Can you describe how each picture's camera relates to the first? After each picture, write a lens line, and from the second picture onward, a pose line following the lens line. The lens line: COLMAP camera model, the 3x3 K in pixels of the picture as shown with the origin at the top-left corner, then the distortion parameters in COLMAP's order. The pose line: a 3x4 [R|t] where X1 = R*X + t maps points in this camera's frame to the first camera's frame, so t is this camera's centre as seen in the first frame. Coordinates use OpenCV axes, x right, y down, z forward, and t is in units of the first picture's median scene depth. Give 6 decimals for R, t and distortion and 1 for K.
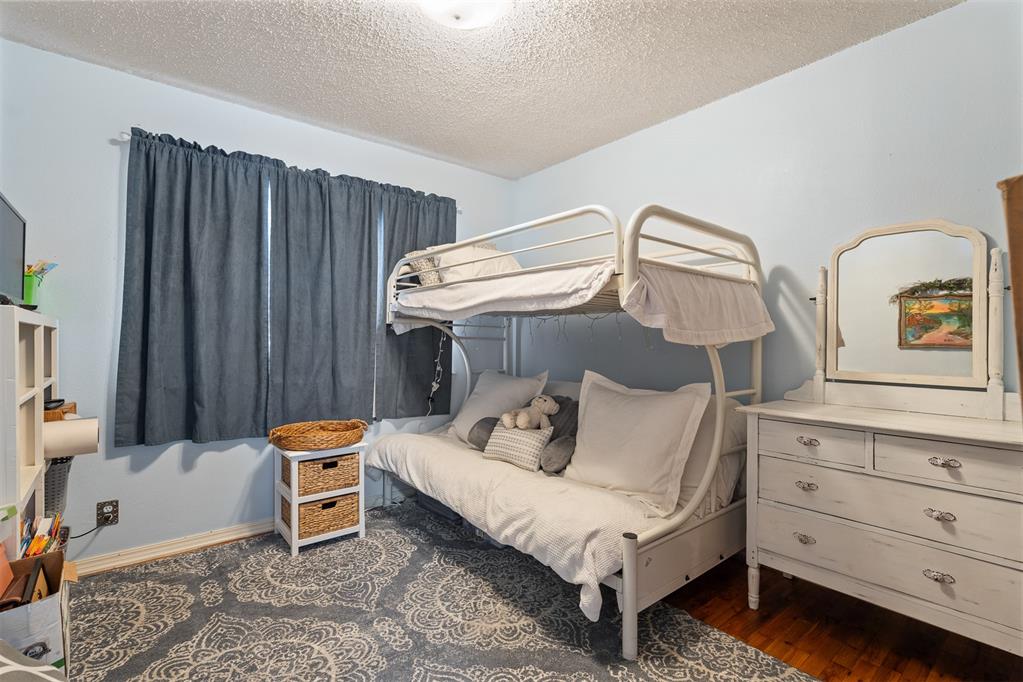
lens RADIAL K [[476.6, 0, 547.5], [0, 476.6, 331.0], [0, 0, 1]] dist [-0.002584, 0.003876]
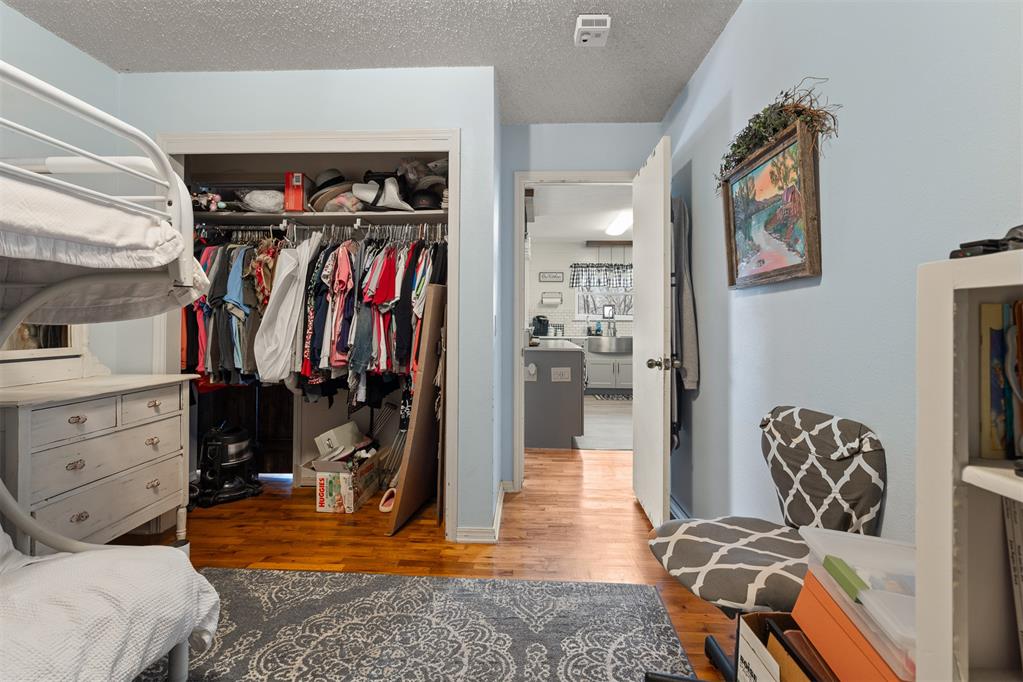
lens RADIAL K [[476.6, 0, 511.8], [0, 476.6, 319.8], [0, 0, 1]] dist [-0.002584, 0.003876]
pose [[-0.705912, 0.009547, 0.708235, -0.890670], [-0.002606, 0.999867, -0.016076, 0.036524], [-0.708294, -0.013194, -0.705794, 1.149007]]
